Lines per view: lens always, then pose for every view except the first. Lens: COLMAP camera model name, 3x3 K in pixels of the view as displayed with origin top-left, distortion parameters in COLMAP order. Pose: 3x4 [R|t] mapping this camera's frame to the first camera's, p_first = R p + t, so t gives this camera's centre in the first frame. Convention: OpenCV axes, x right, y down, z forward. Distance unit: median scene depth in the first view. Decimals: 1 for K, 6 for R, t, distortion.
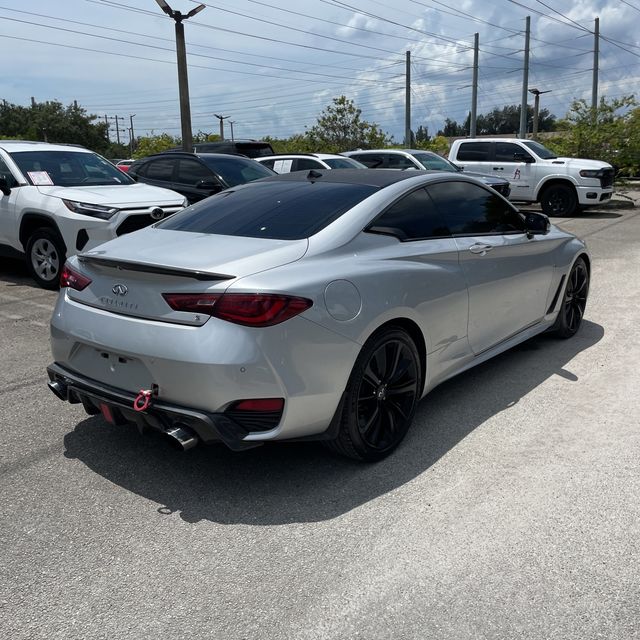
lens RADIAL K [[647.1, 0, 320.0], [0, 647.1, 320.0], [0, 0, 1]] dist [0.069867, -0.090029]
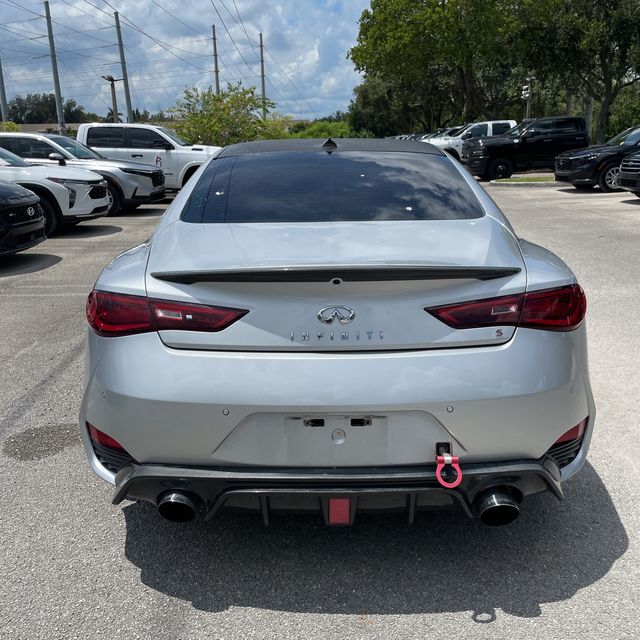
lens RADIAL K [[647.1, 0, 320.0], [0, 647.1, 320.0], [0, 0, 1]] dist [0.069867, -0.090029]
pose [[0.783927, -0.159864, 0.599918, -0.203790], [0.152941, 0.986228, 0.062955, -0.024419], [-0.601720, 0.042401, 0.797581, 0.147928]]
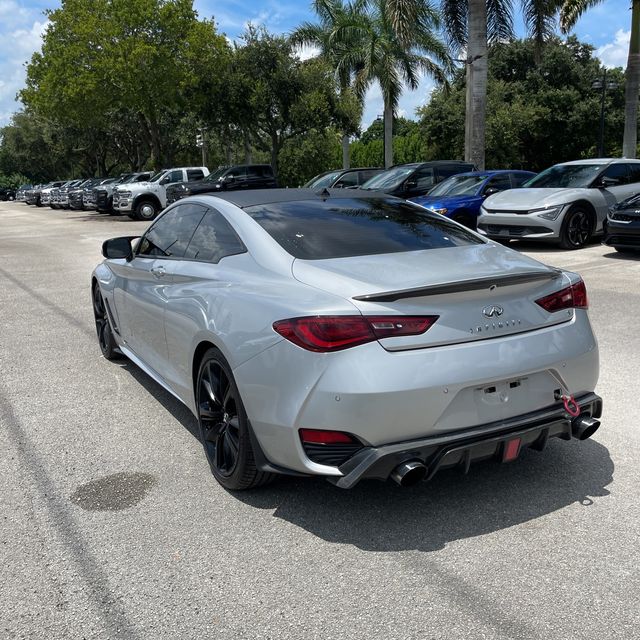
lens RADIAL K [[647.1, 0, 320.0], [0, 647.1, 320.0], [0, 0, 1]] dist [0.069867, -0.090029]
pose [[0.385266, -0.190239, 0.902983, -0.353936], [0.243244, 0.964849, 0.099490, -0.053308], [-0.890170, 0.181315, 0.417998, 0.245025]]
